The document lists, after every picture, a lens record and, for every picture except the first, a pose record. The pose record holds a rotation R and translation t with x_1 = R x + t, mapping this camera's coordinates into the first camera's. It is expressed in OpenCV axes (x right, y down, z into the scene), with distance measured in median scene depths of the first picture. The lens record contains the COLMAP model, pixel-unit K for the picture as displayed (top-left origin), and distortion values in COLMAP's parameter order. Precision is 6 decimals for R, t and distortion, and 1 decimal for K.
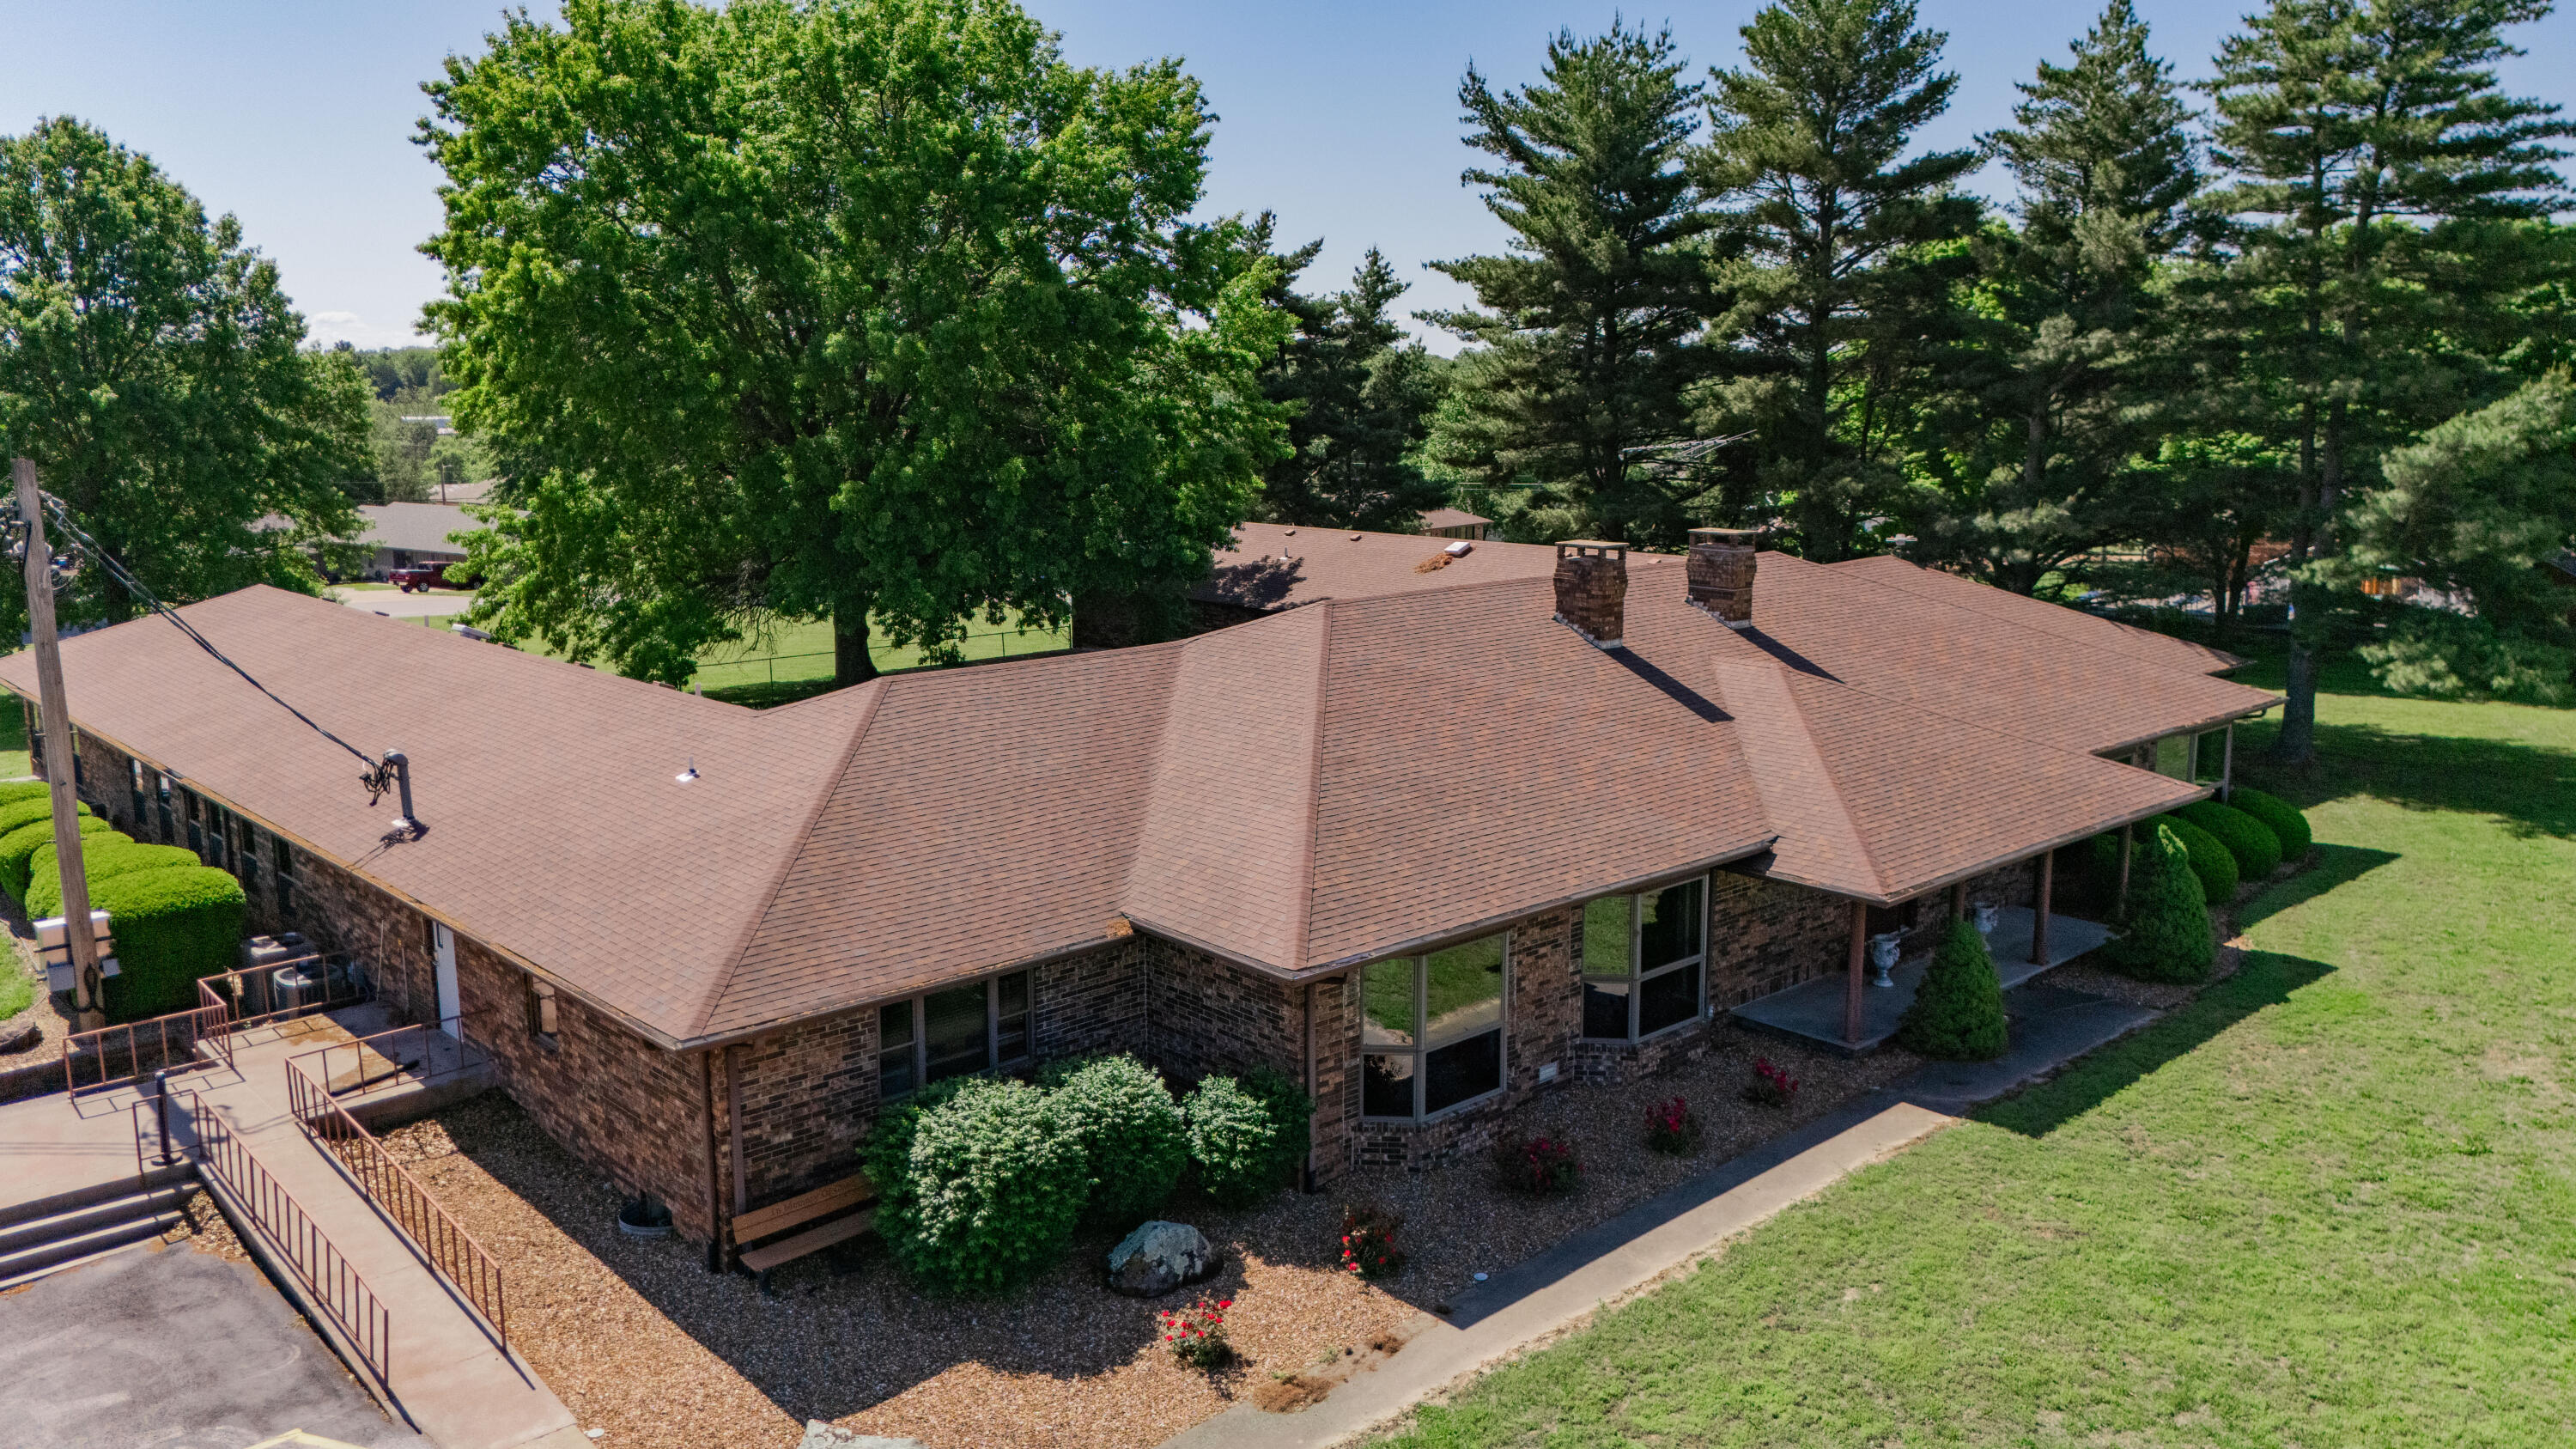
lens RADIAL K [[1924.1, 0, 1292.4], [0, 1924.1, 734.1], [0, 0, 1]] dist [0.069451, -0.065946]
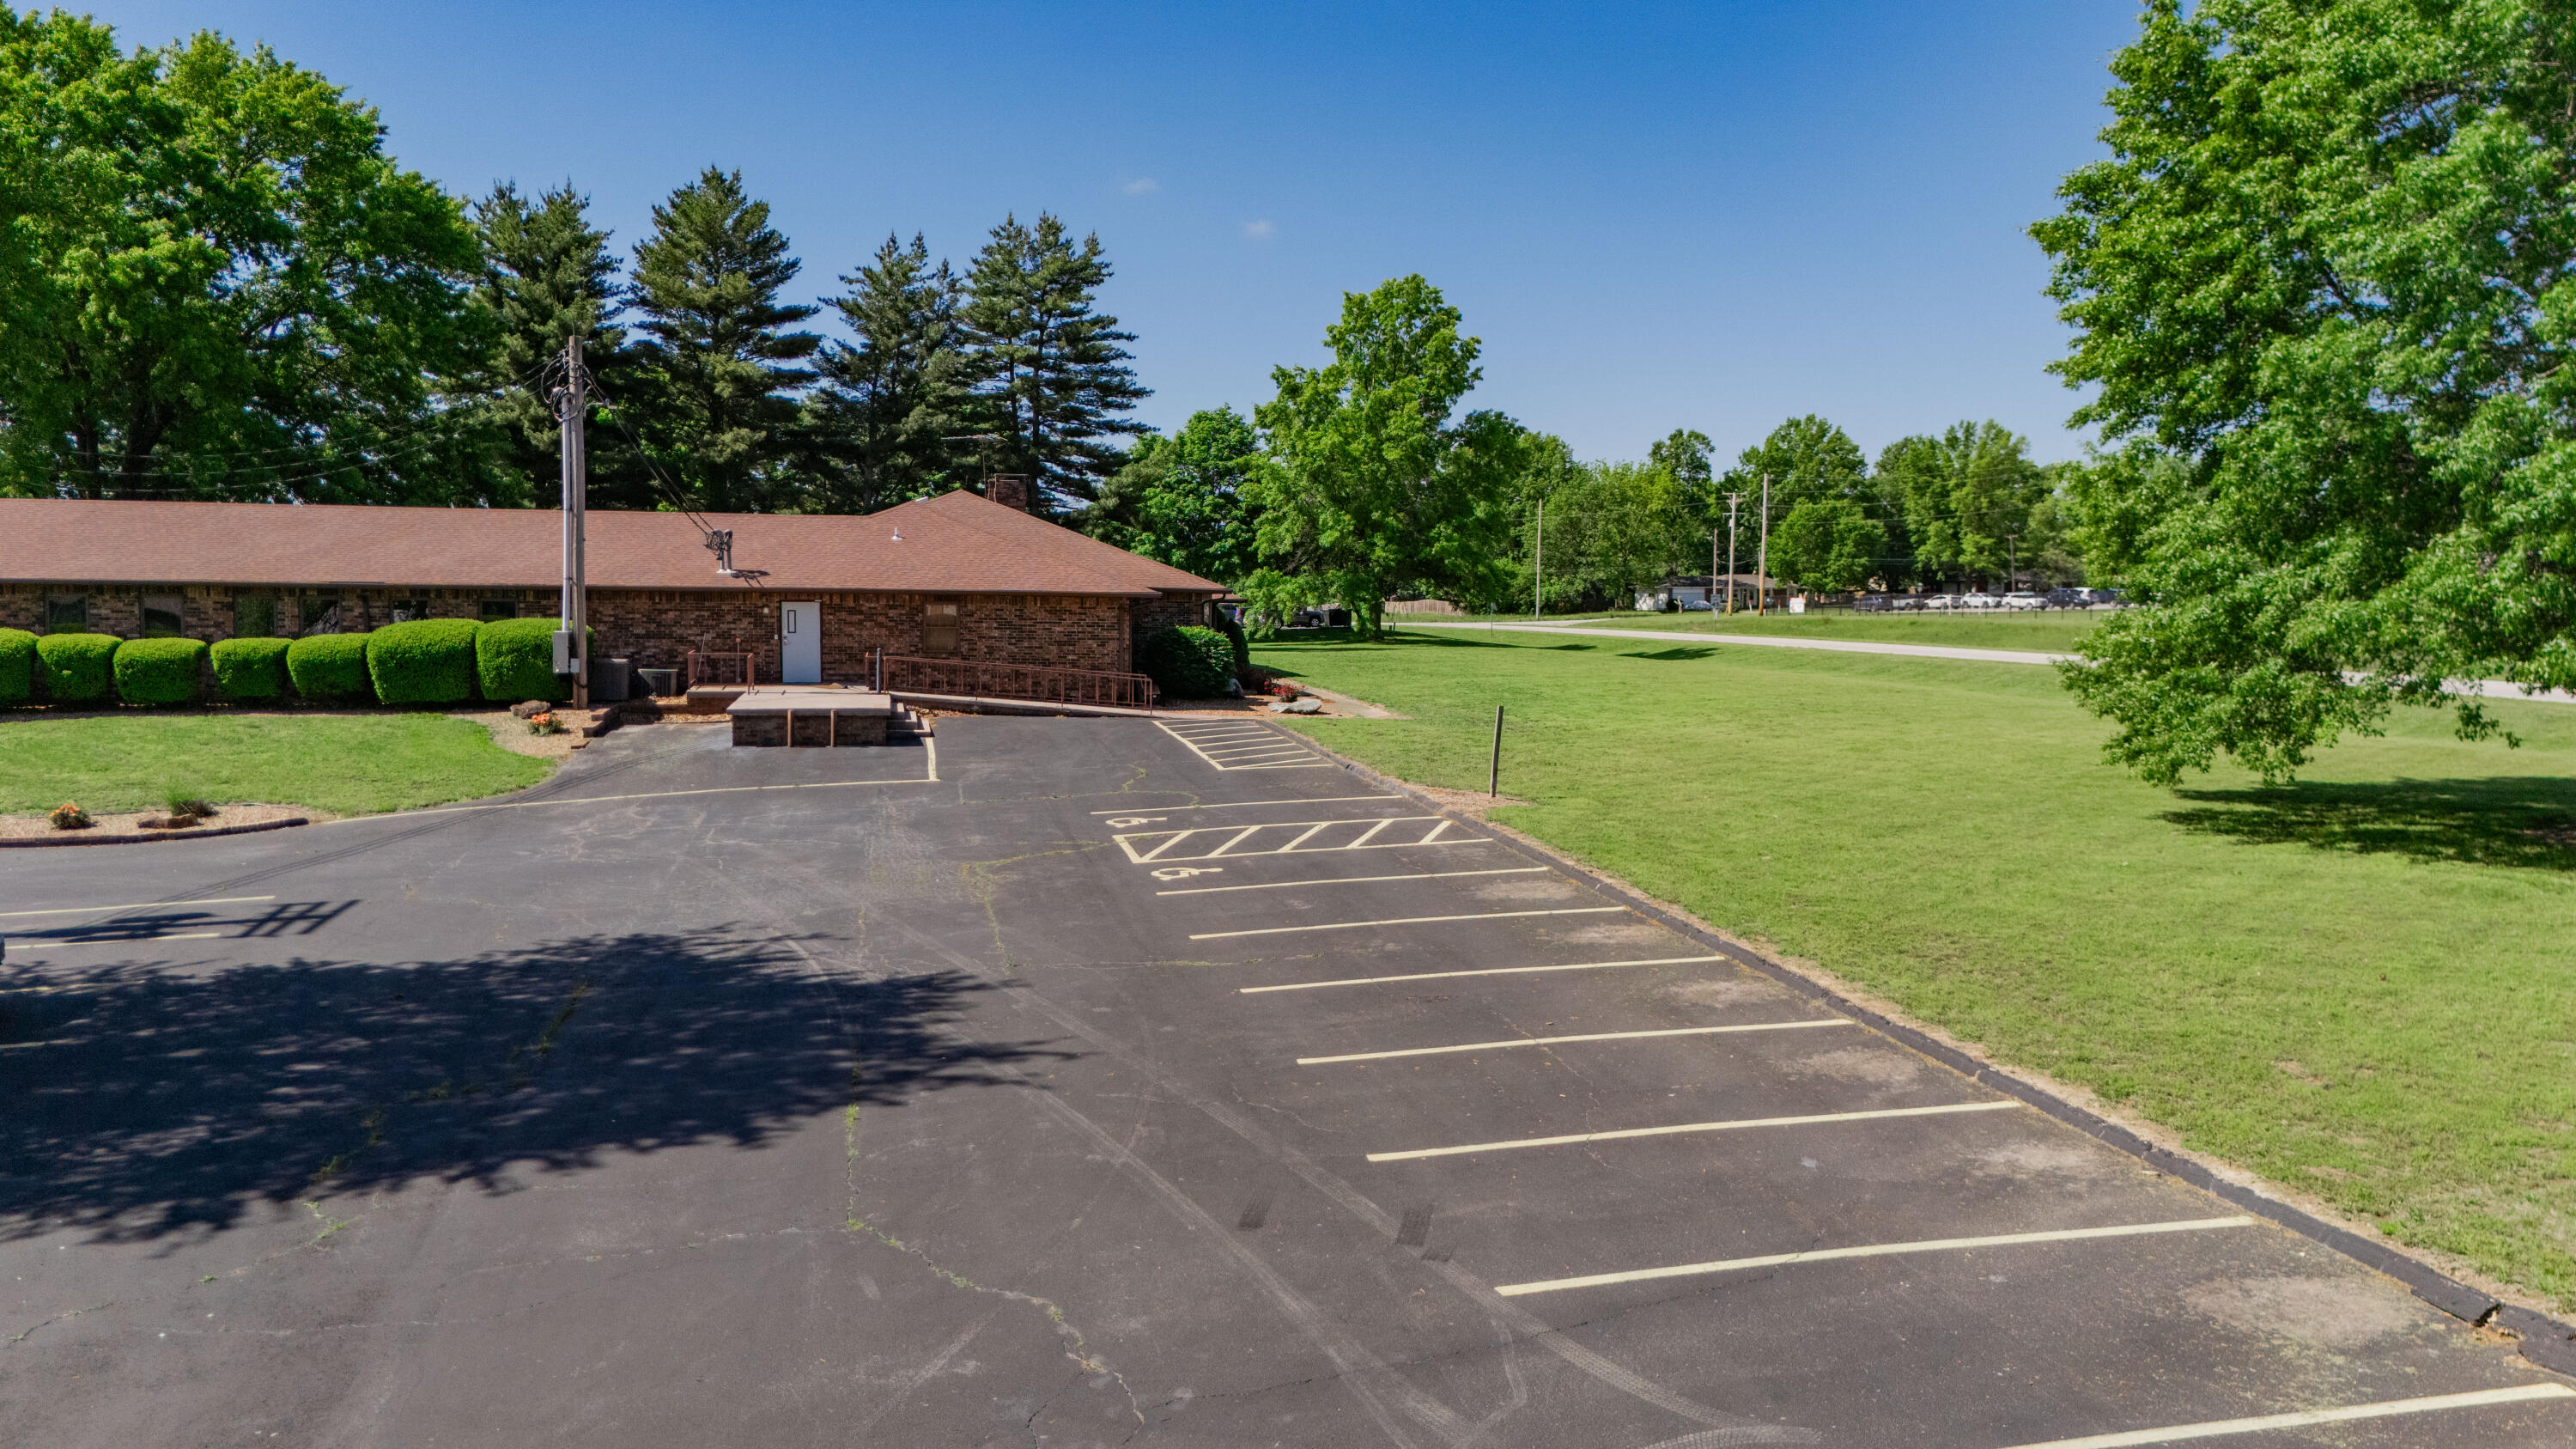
lens RADIAL K [[1924.1, 0, 1301.8], [0, 1924.1, 734.3], [0, 0, 1]] dist [0.069451, -0.065946]
pose [[0.505573, -0.056513, 0.860931, -1.599496], [0.145653, 0.989121, -0.020606, 0.282461], [-0.850401, 0.135815, 0.508304, -0.267093]]
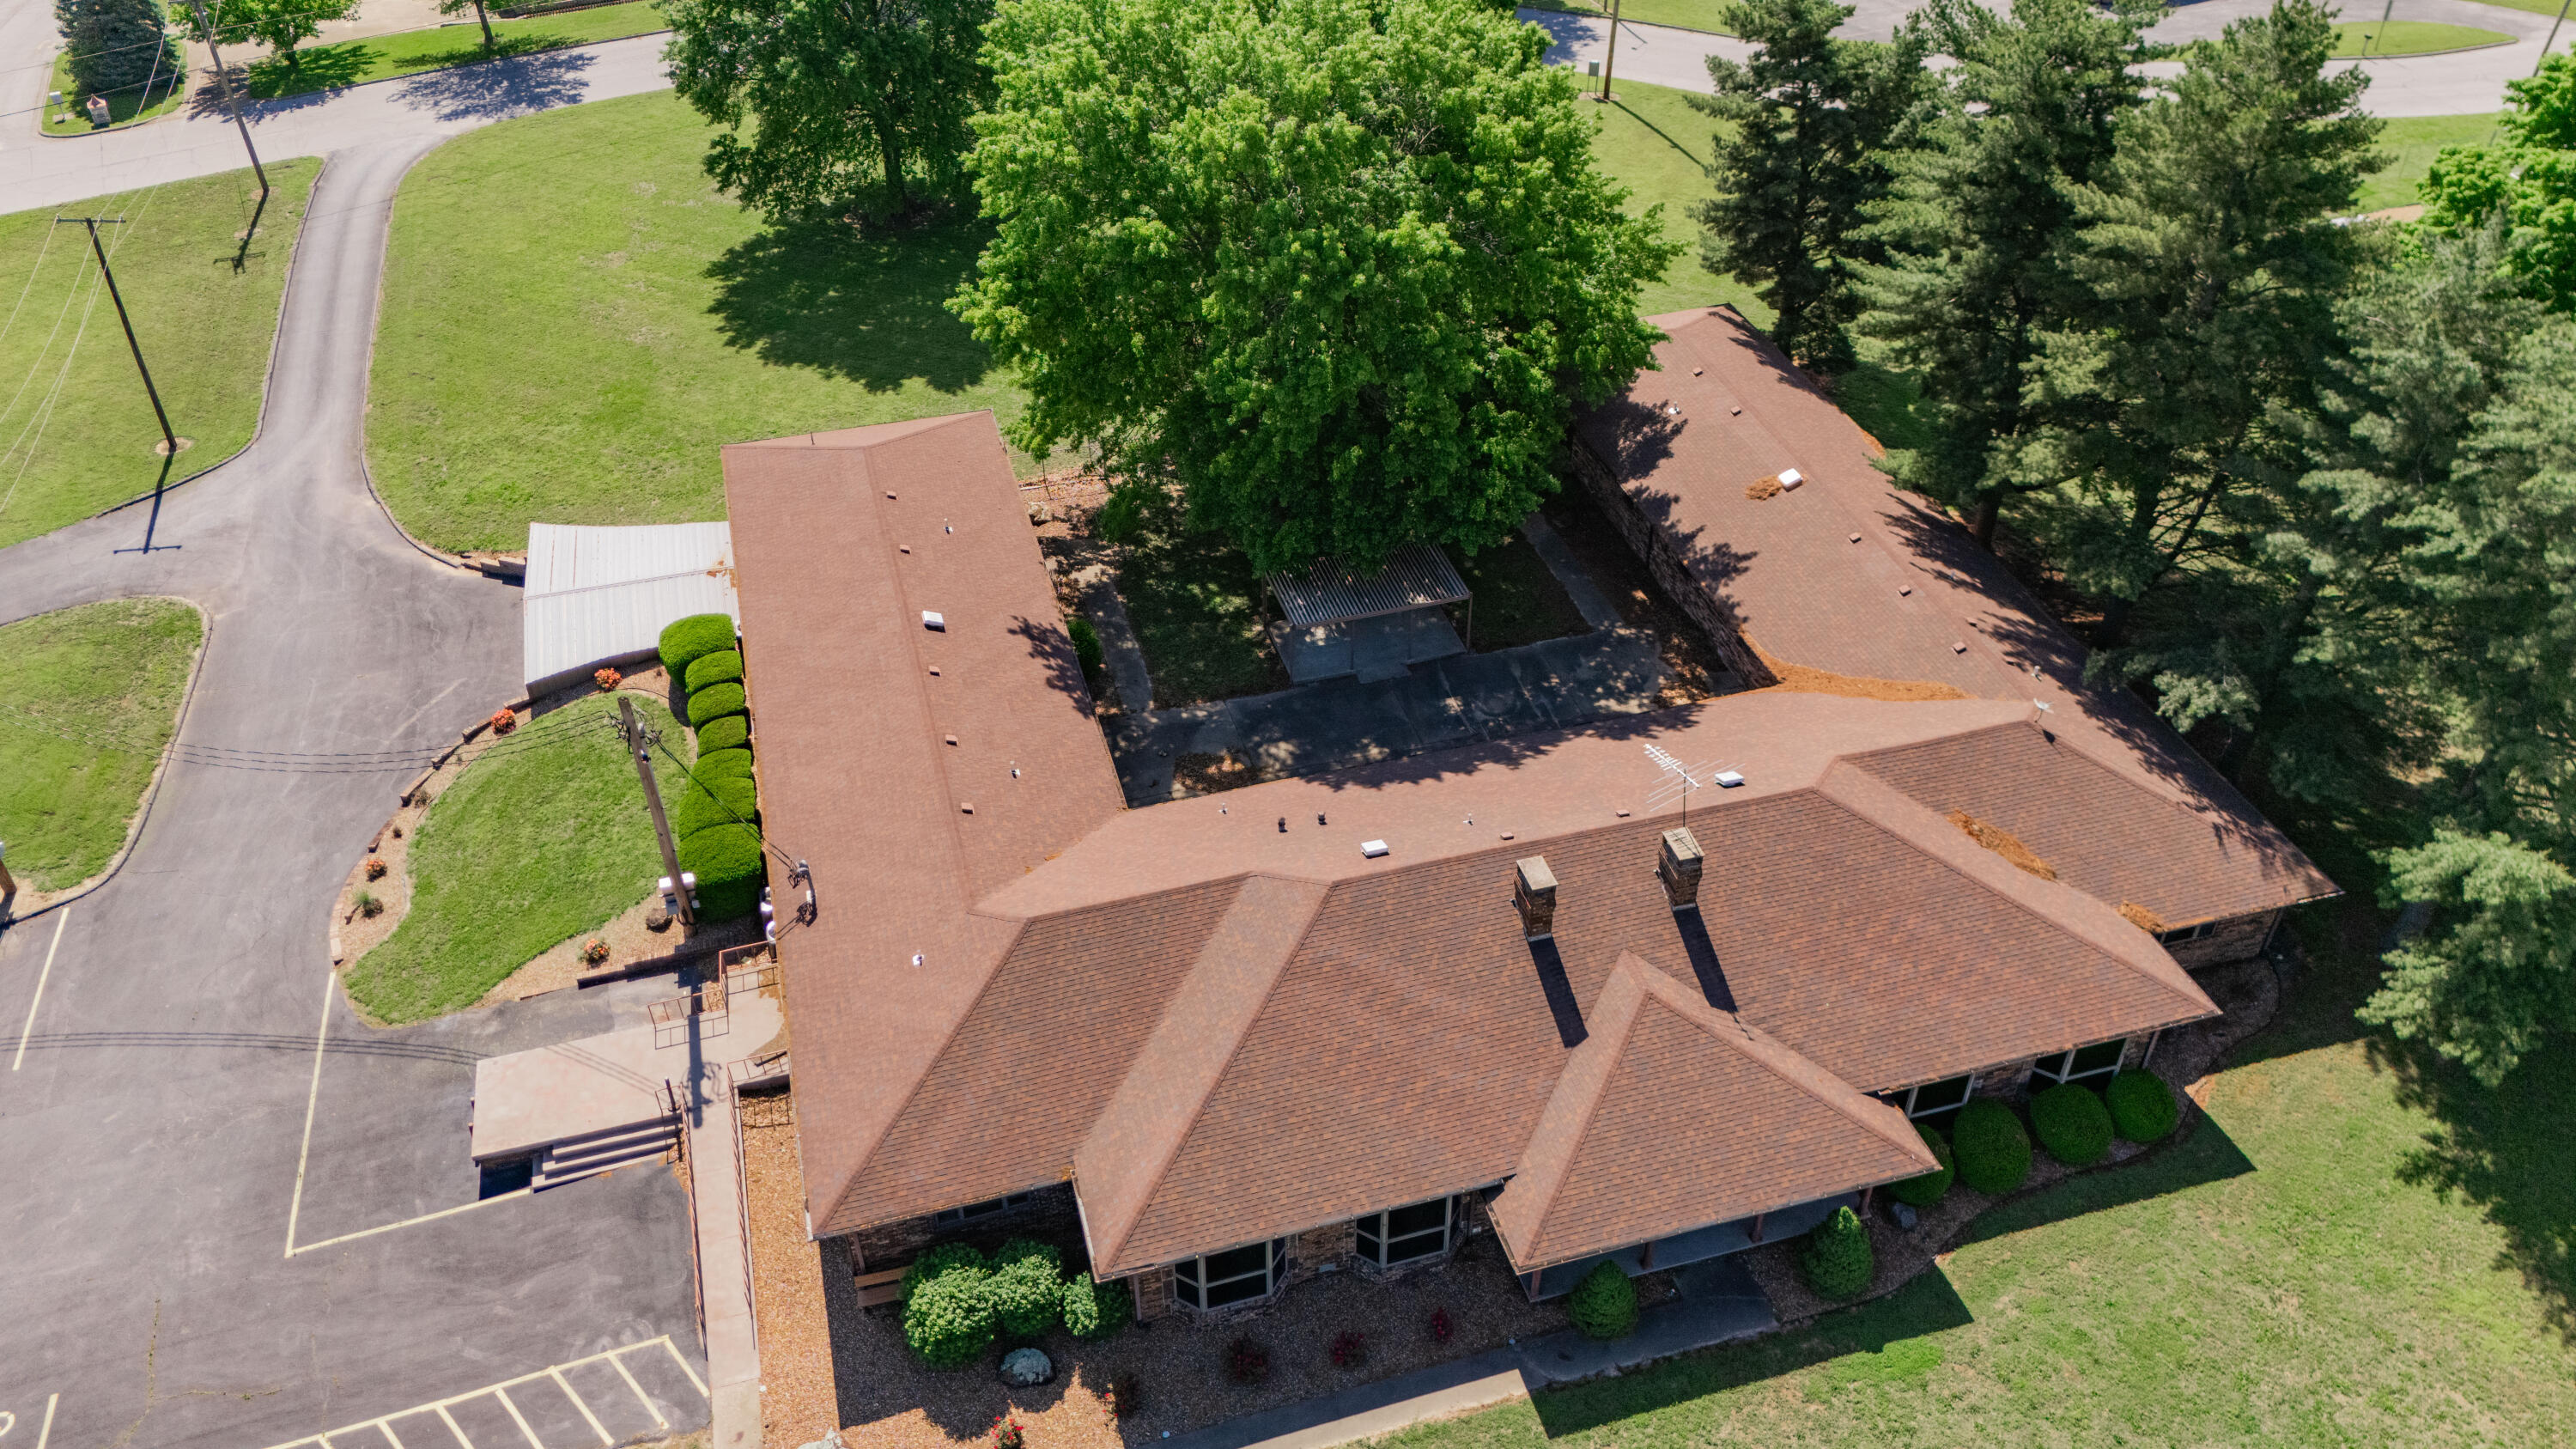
lens RADIAL K [[1924.1, 0, 1279.9], [0, 1924.1, 727.4], [0, 0, 1]] dist [0.069451, -0.065946]
pose [[0.891206, 0.274850, -0.360844, 0.519475], [-0.073970, 0.872928, 0.482208, -0.952401], [0.447526, -0.403055, 0.798290, -0.175736]]
